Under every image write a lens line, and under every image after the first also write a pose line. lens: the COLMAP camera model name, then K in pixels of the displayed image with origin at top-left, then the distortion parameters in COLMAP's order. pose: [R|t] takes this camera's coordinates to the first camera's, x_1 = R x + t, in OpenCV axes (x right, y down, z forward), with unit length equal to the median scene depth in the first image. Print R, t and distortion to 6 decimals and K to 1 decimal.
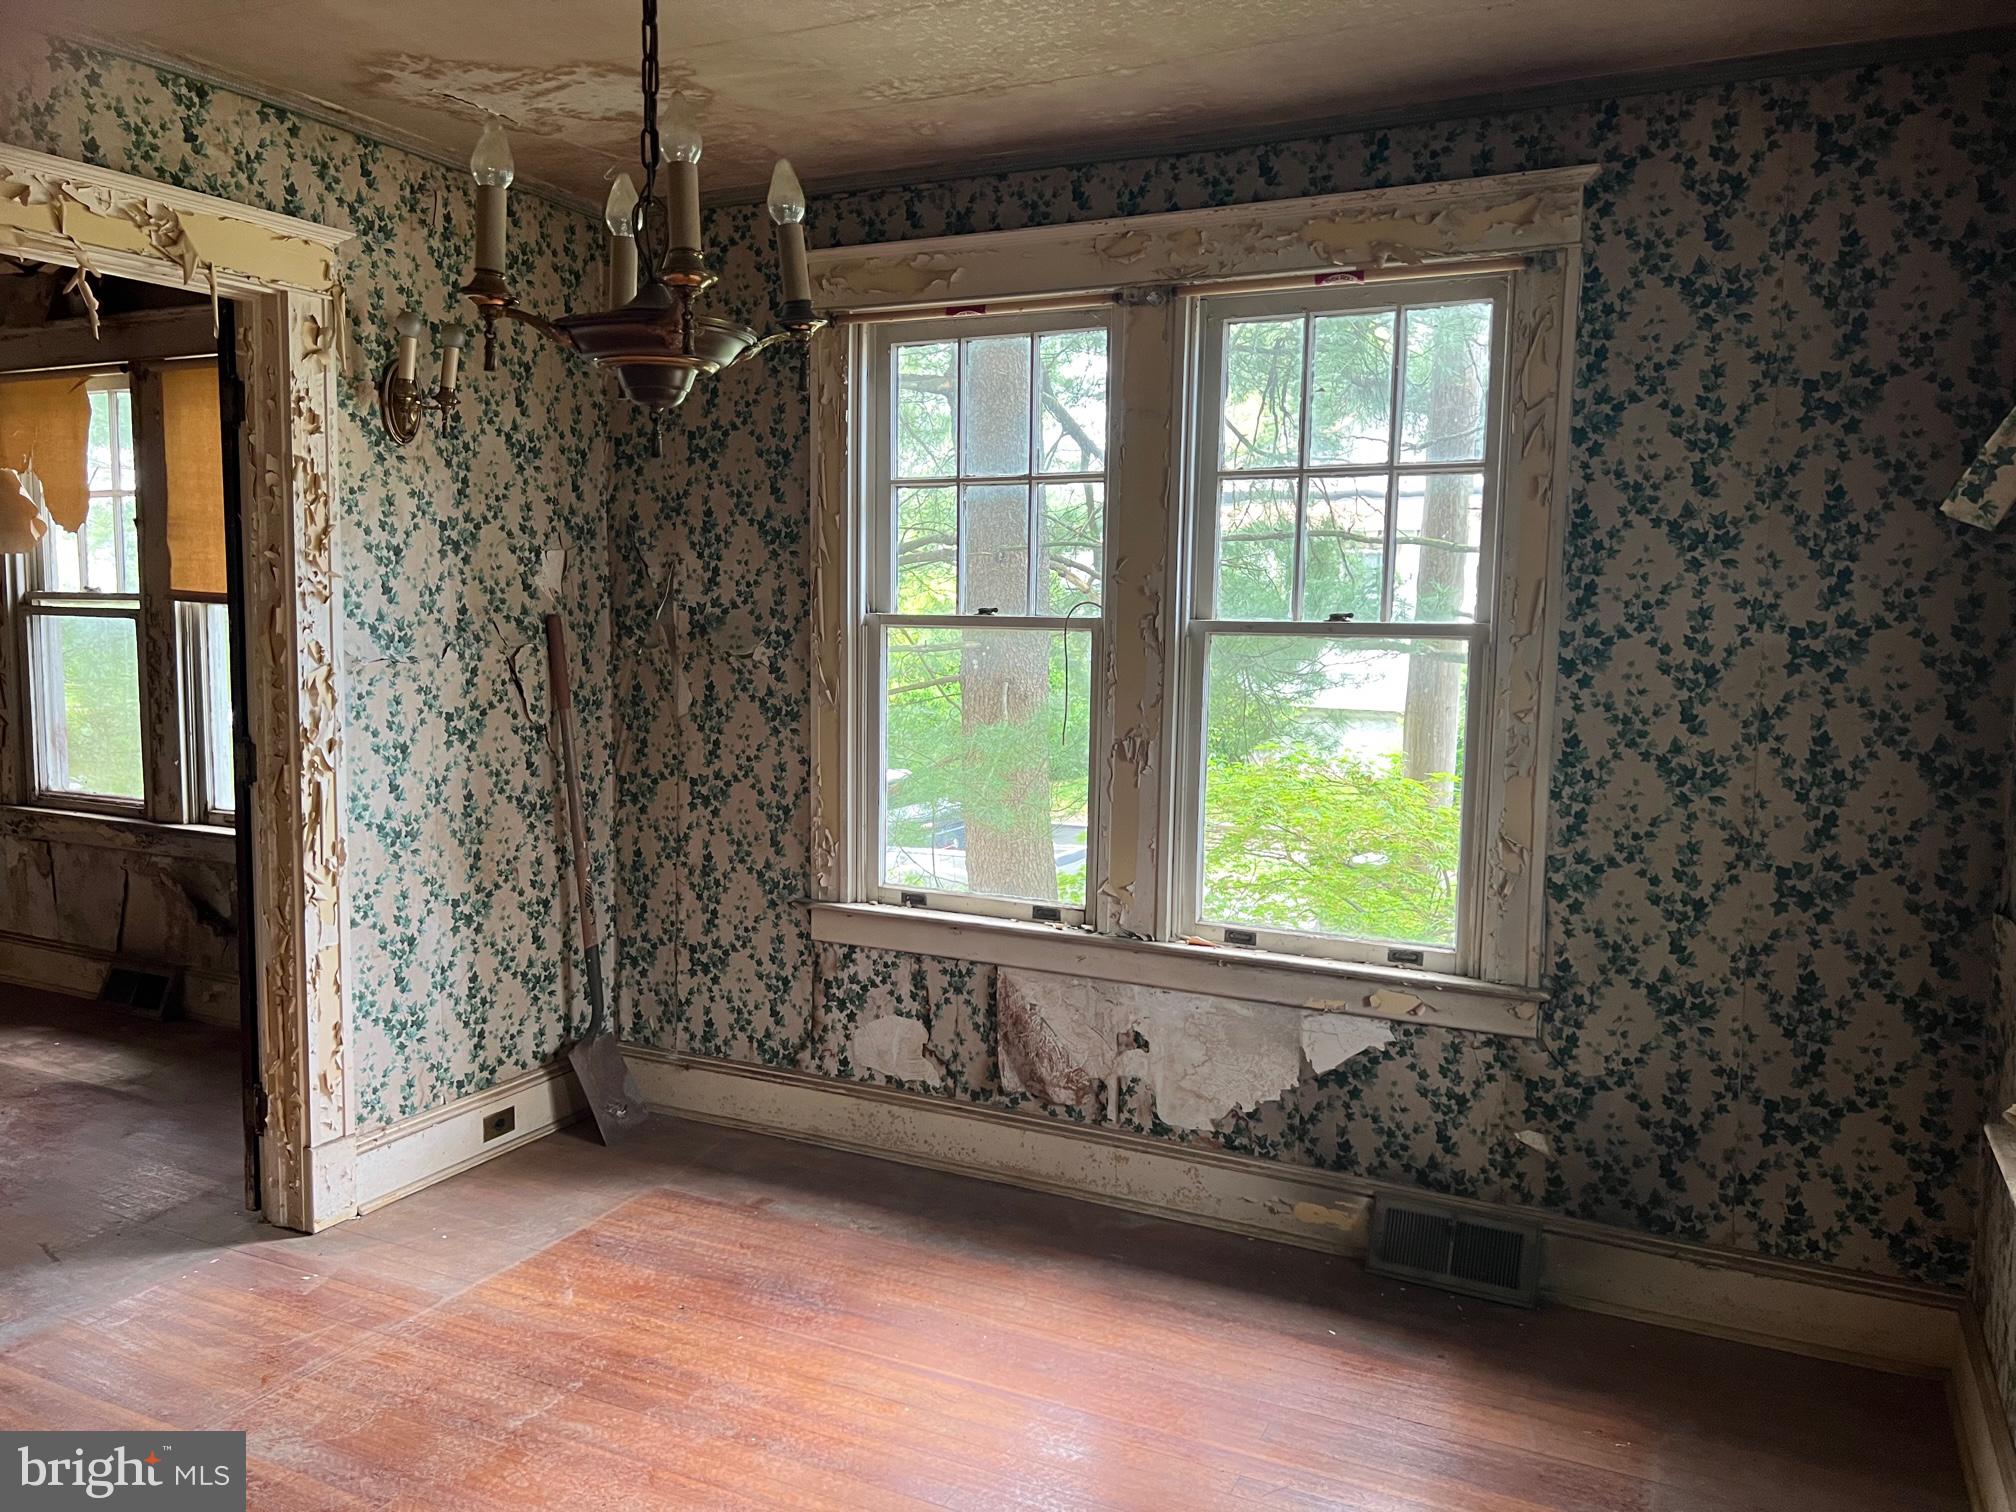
lens RADIAL K [[1530.9, 0, 1008.2], [0, 1530.9, 763.4], [0, 0, 1]] dist [0.045968, -0.044218]
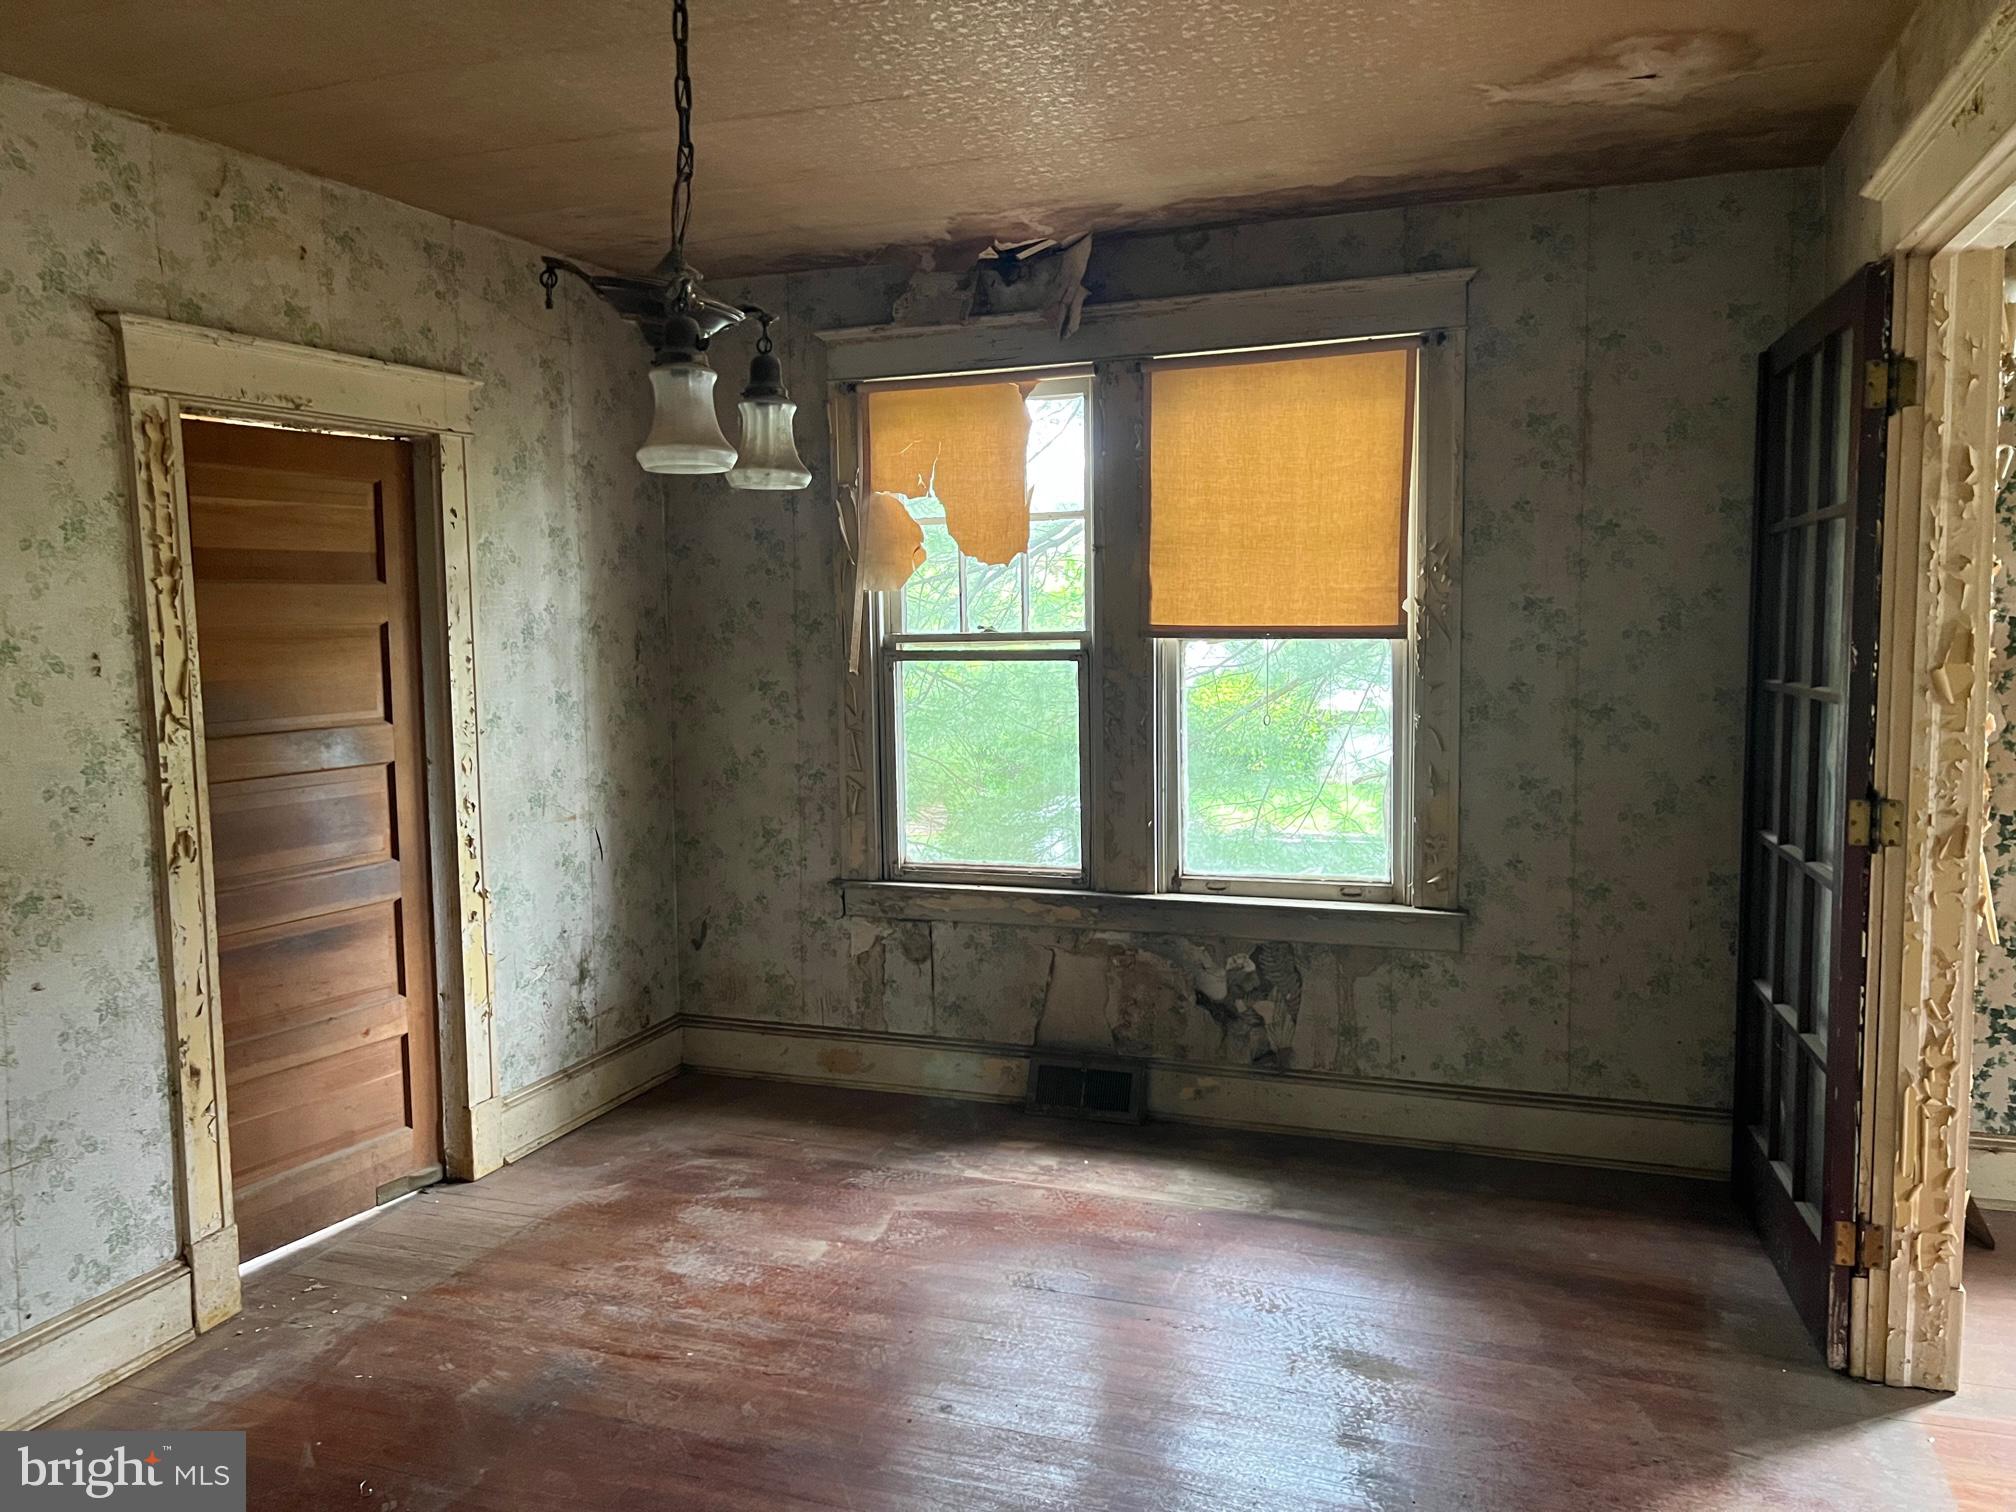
lens RADIAL K [[1513.9, 0, 1018.2], [0, 1513.9, 745.5], [0, 0, 1]] dist [0.089196, -0.106252]
pose [[0.992519, -0.040725, 0.115101, -0.992171], [0.043187, 0.998887, -0.018975, -0.044127], [-0.114201, 0.023804, 0.993172, 0.226106]]
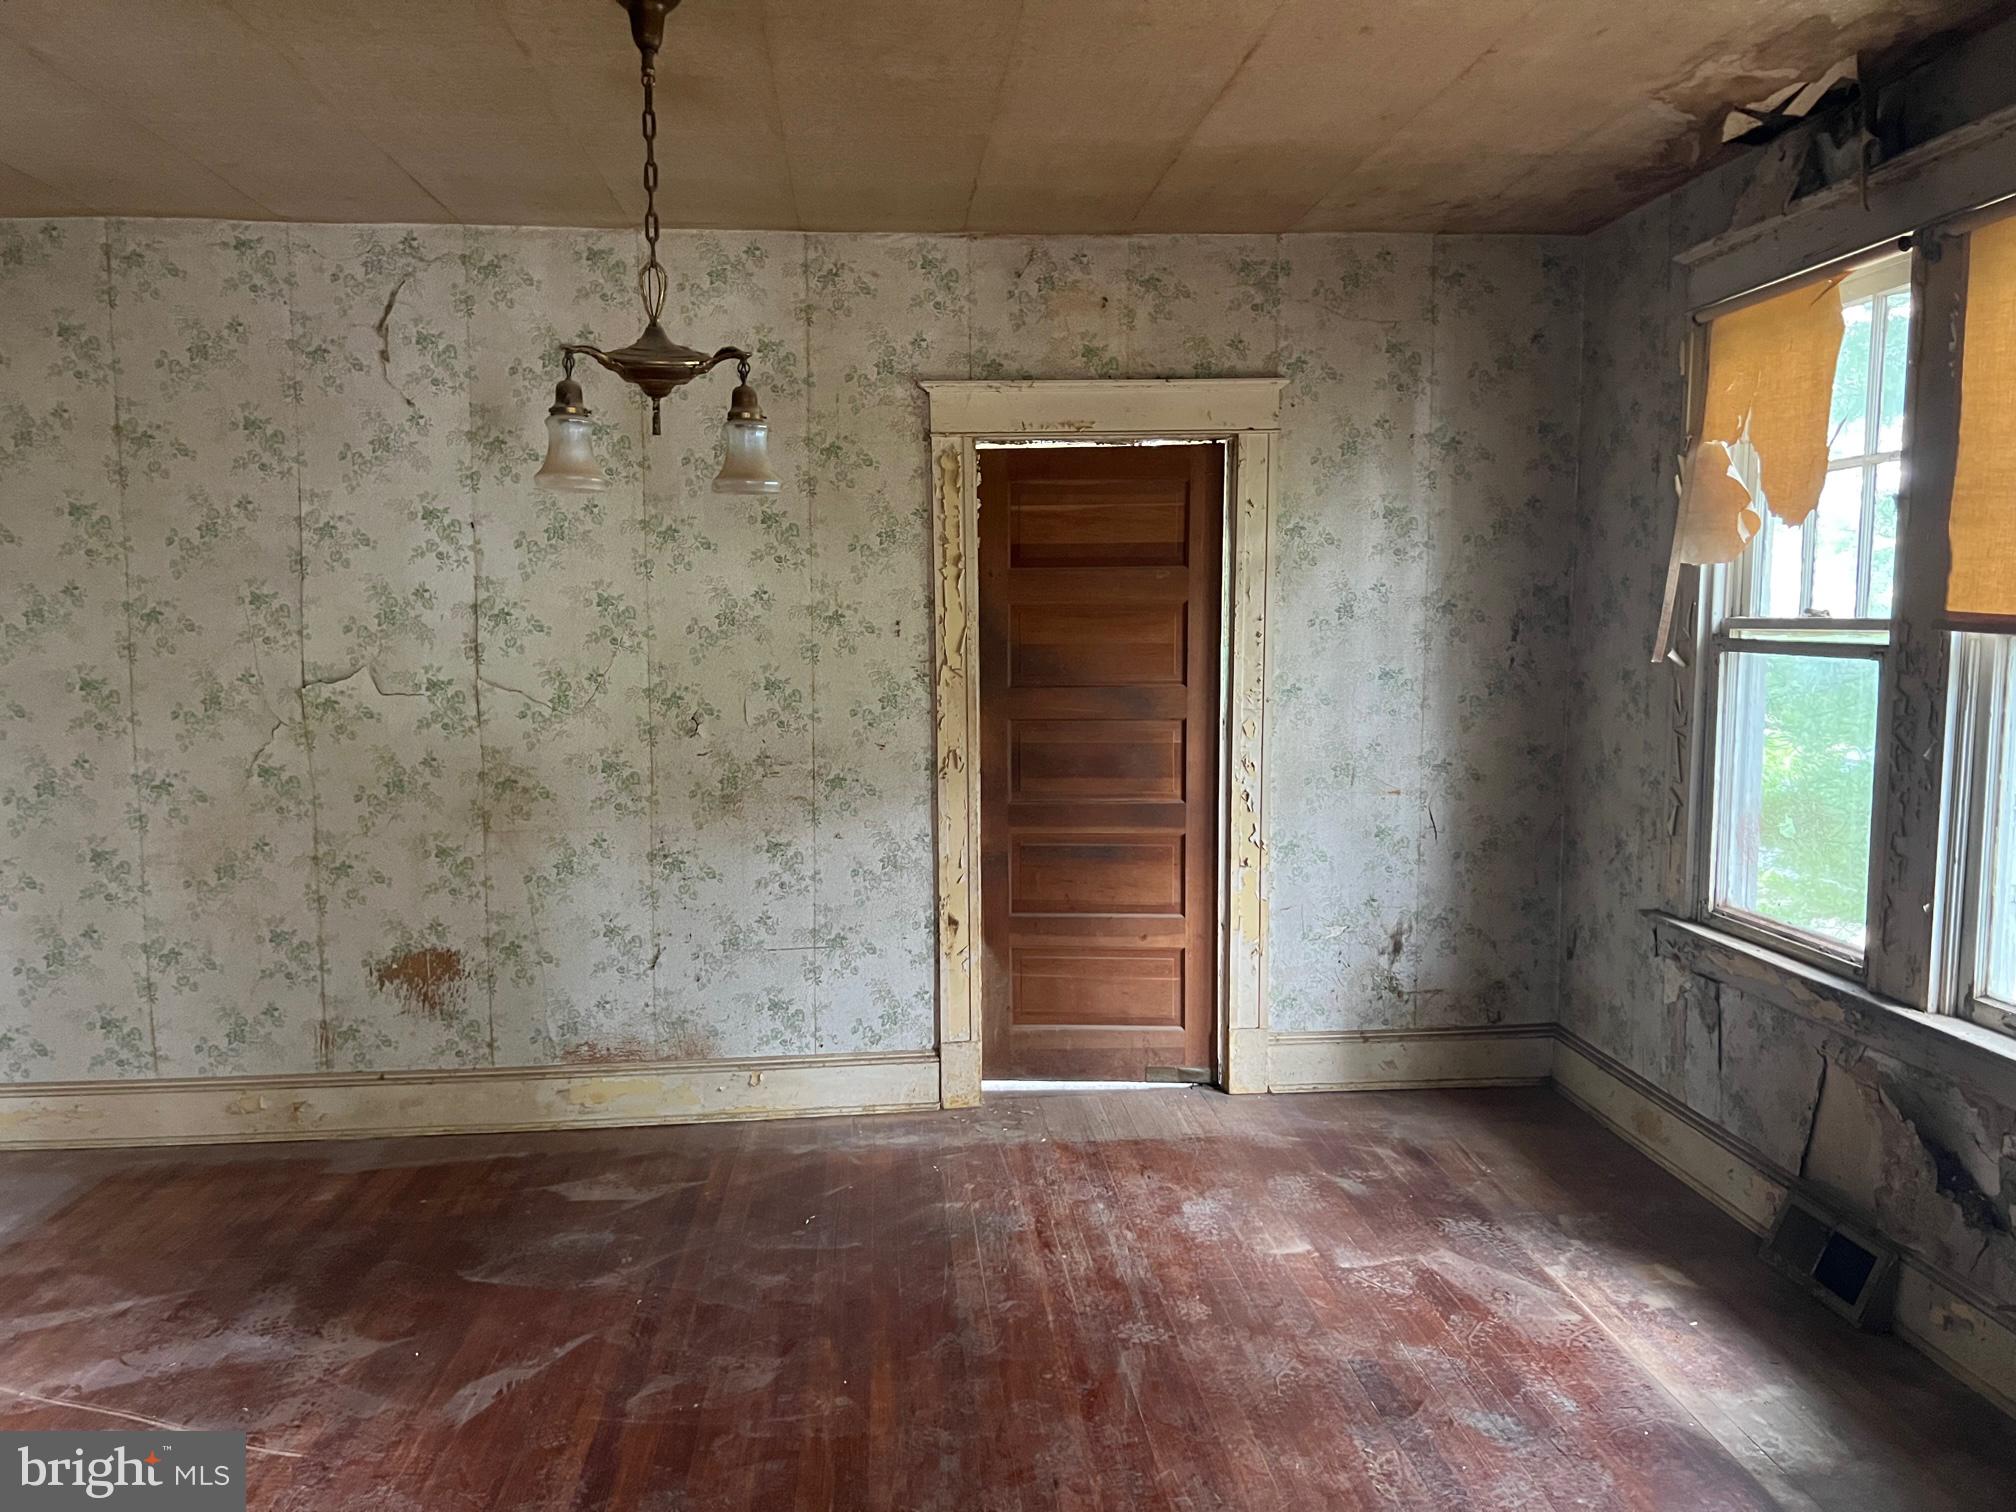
lens RADIAL K [[1512.3, 0, 1012.3], [0, 1512.3, 762.4], [0, 0, 1]] dist [0.054692, -0.056109]
pose [[0.523364, 0.069694, -0.849254, -0.323270], [-0.078900, 0.996332, 0.033140, -0.065989], [0.848449, 0.049662, 0.526943, 0.558231]]
